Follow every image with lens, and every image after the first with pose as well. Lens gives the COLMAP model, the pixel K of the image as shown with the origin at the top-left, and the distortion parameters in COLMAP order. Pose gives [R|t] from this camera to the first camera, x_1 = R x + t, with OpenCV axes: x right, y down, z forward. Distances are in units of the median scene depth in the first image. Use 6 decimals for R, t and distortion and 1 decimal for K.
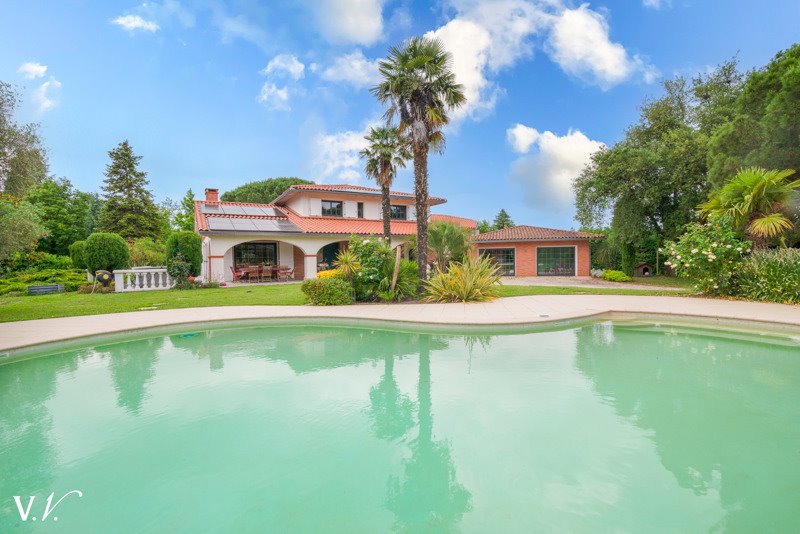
lens RADIAL K [[388.2, 0, 398.5], [0, 388.2, 262.9], [0, 0, 1]] dist [0.011648, -0.000161]
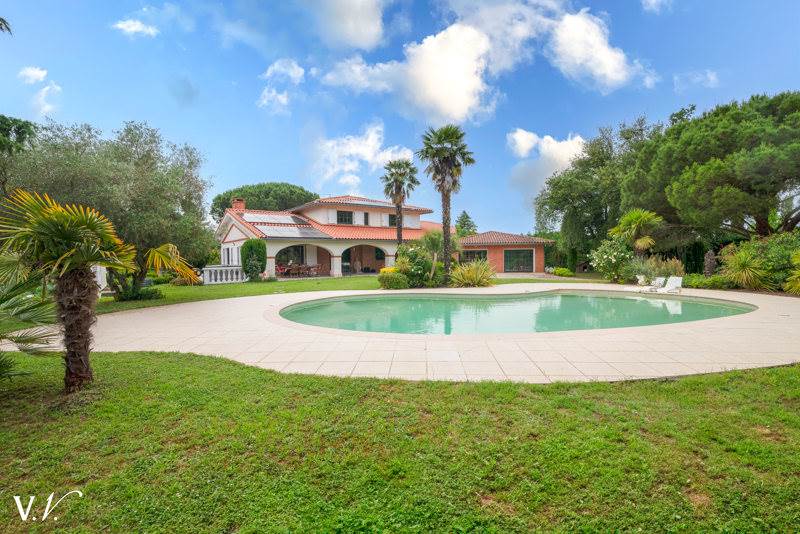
lens RADIAL K [[388.2, 0, 401.2], [0, 388.2, 265.3], [0, 0, 1]] dist [0.011648, -0.000161]
pose [[0.993806, 0.000551, 0.111127, -0.171768], [-0.001903, 0.999925, 0.012059, -0.006080], [-0.111112, -0.012196, 0.993733, -0.317674]]
